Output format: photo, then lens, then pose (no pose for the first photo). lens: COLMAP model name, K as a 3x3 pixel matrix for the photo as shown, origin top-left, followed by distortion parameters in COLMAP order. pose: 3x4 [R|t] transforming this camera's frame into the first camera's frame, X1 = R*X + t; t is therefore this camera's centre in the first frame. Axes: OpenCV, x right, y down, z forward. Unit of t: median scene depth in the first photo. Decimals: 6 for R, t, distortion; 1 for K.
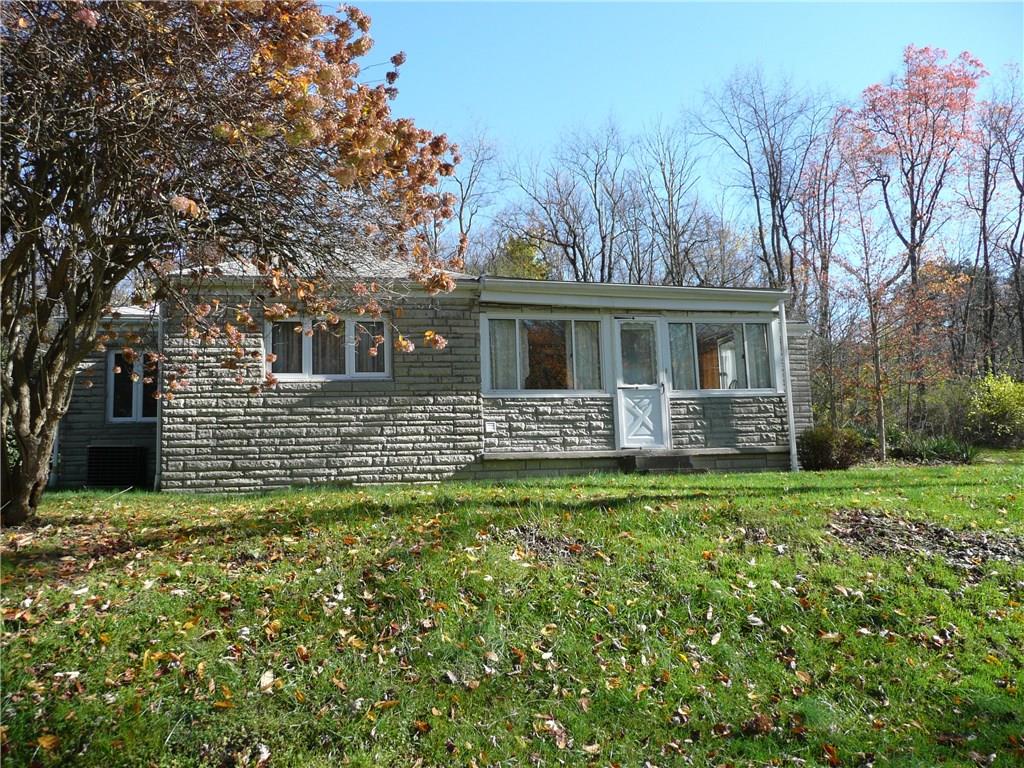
lens RADIAL K [[864.6, 0, 512.0], [0, 864.6, 384.0], [0, 0, 1]] dist [-0.036294, 0.030305]
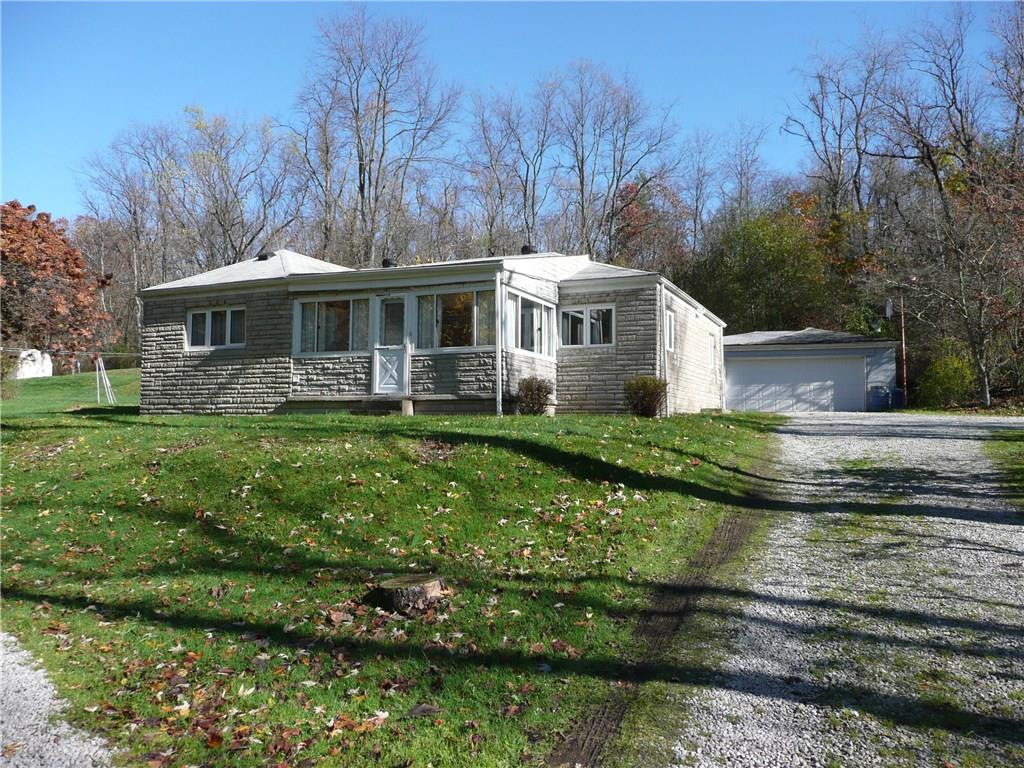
lens RADIAL K [[864.6, 0, 512.0], [0, 864.6, 384.0], [0, 0, 1]] dist [-0.036294, 0.030305]
pose [[0.785353, 0.006929, -0.619009, 1.139790], [0.045051, 0.996646, 0.068314, -0.023499], [0.617407, -0.081538, 0.782407, 0.084562]]
